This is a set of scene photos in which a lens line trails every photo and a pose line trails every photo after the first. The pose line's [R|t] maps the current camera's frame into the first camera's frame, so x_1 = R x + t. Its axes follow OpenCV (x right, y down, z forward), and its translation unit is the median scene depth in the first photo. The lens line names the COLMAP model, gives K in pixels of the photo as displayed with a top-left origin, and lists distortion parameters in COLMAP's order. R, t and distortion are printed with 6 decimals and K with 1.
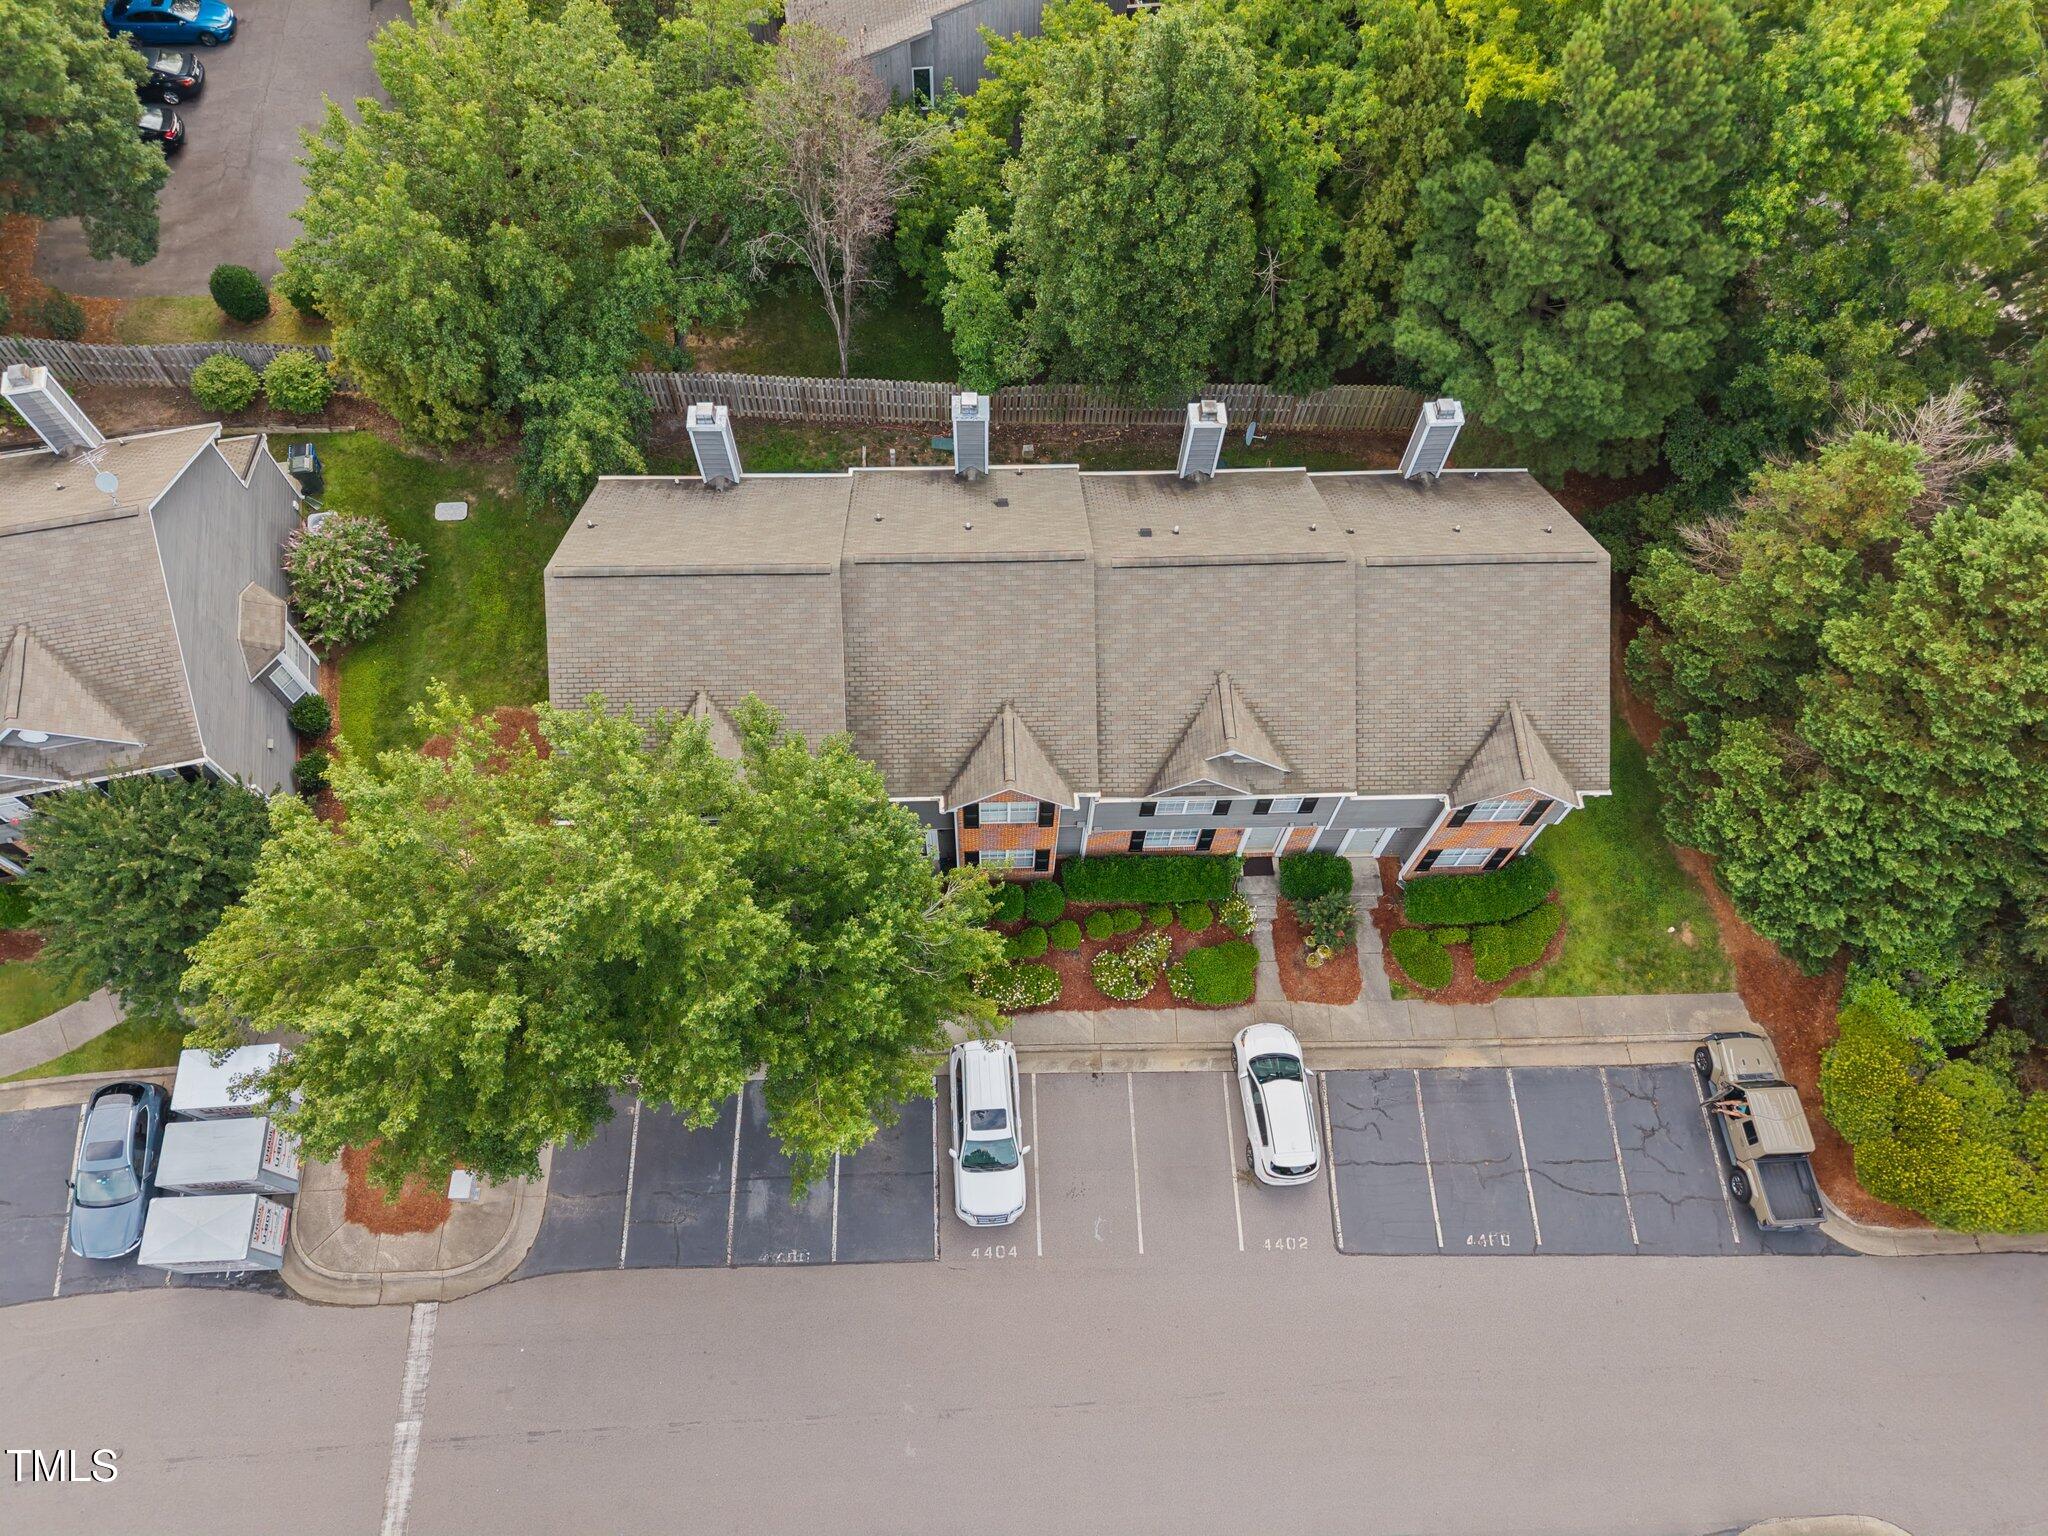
lens RADIAL K [[1419.3, 0, 1024.0], [0, 1419.3, 768.0], [0, 0, 1]] dist [0.031867, -0.036193]
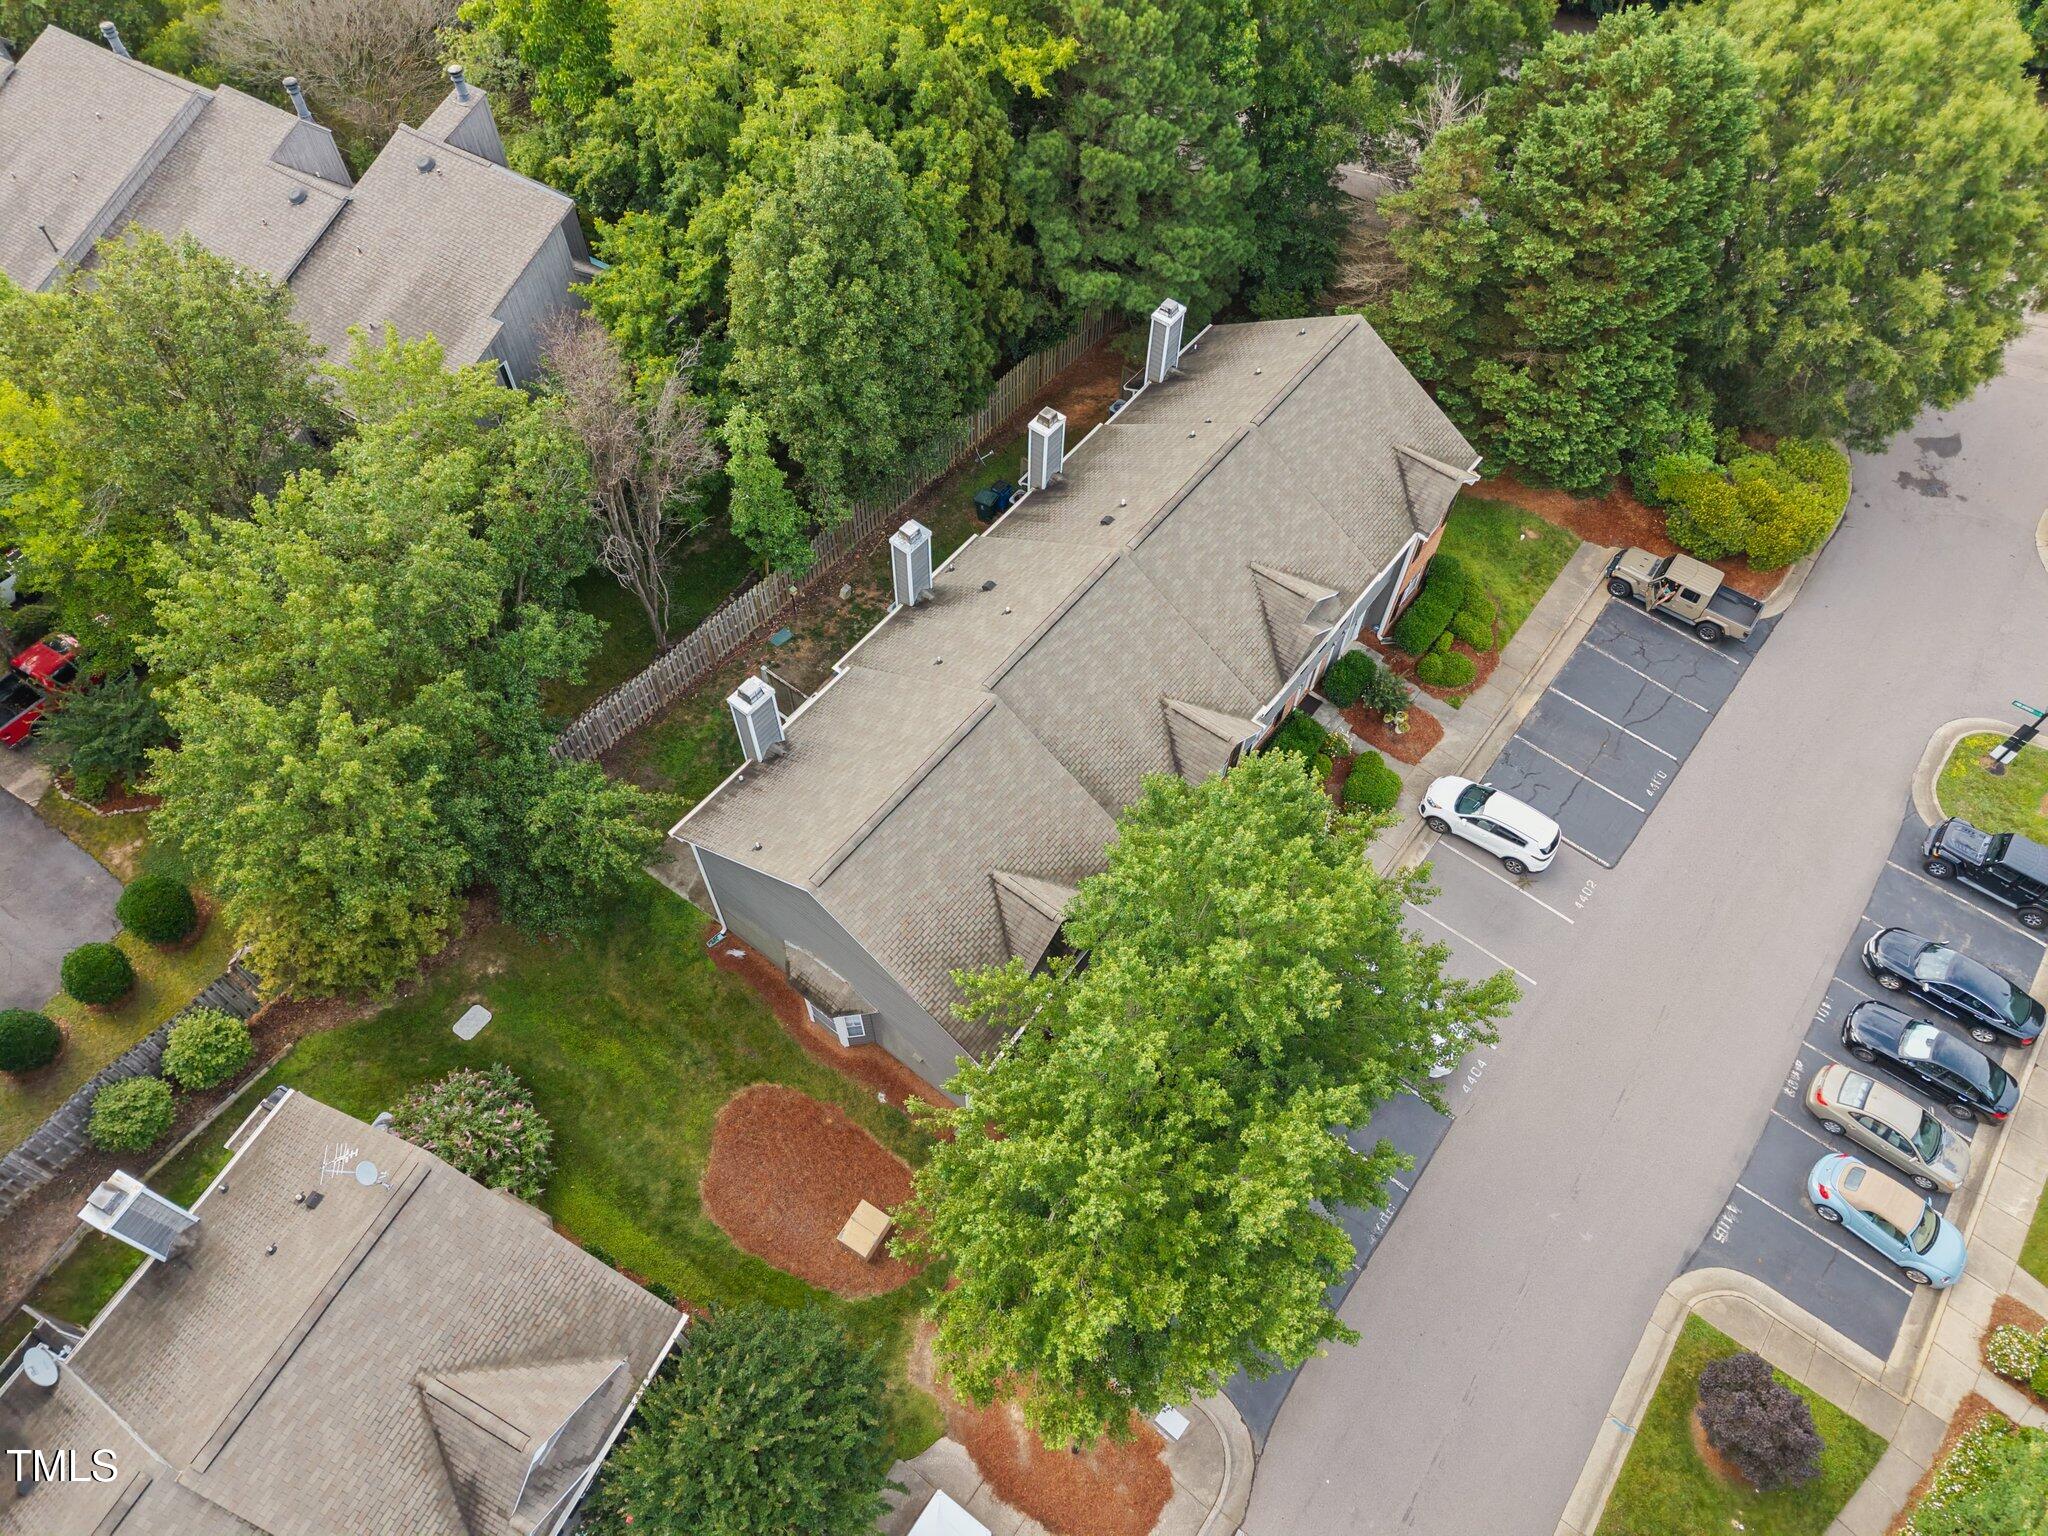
lens RADIAL K [[1419.3, 0, 1024.0], [0, 1419.3, 768.0], [0, 0, 1]] dist [0.031867, -0.036193]
pose [[0.633818, -0.647393, 0.423270, -0.542427], [0.682937, 0.725312, 0.086715, -0.164503], [-0.363141, 0.234105, 0.901844, 0.069587]]
